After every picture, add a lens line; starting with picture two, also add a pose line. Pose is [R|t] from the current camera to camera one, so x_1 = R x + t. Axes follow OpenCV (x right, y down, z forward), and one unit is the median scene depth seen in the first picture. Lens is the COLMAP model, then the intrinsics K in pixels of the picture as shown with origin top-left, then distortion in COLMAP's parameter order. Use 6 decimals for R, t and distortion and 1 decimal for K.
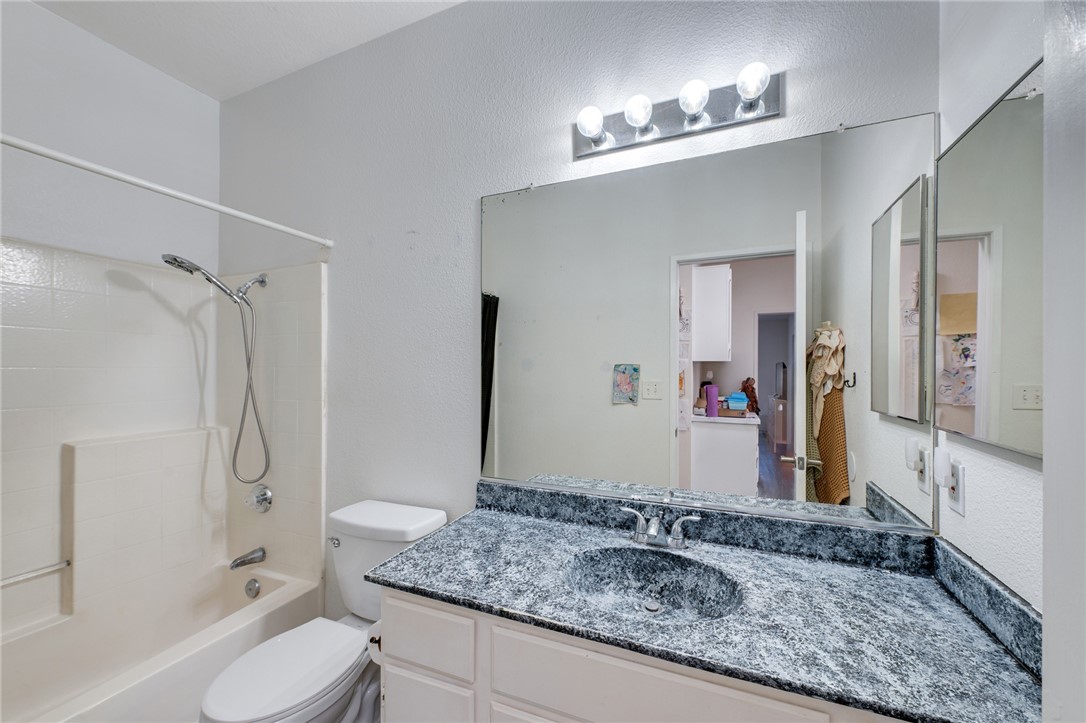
lens RADIAL K [[428.1, 0, 547.3], [0, 428.1, 366.0], [0, 0, 1]] dist [0.002280, -0.000504]
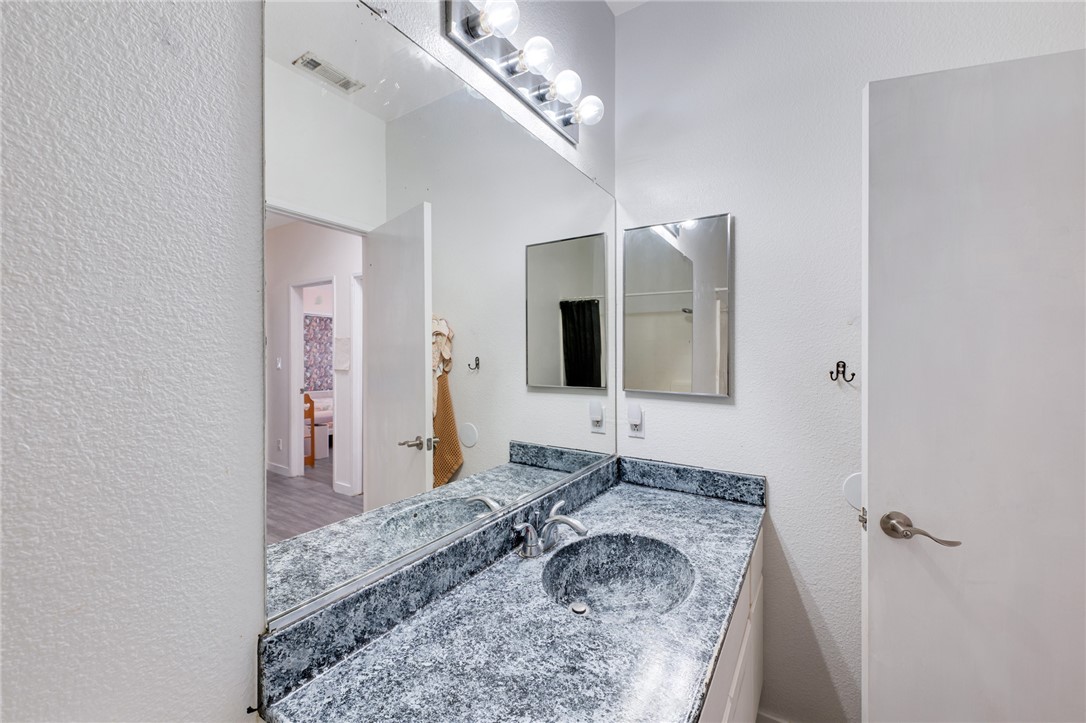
lens RADIAL K [[428.1, 0, 548.8], [0, 428.1, 355.2], [0, 0, 1]] dist [0.002280, -0.000504]
pose [[0.158052, -0.002257, 0.987428, -0.648133], [-0.010188, 0.999940, 0.003917, 0.002415], [-0.987378, -0.010679, 0.158020, 0.860113]]
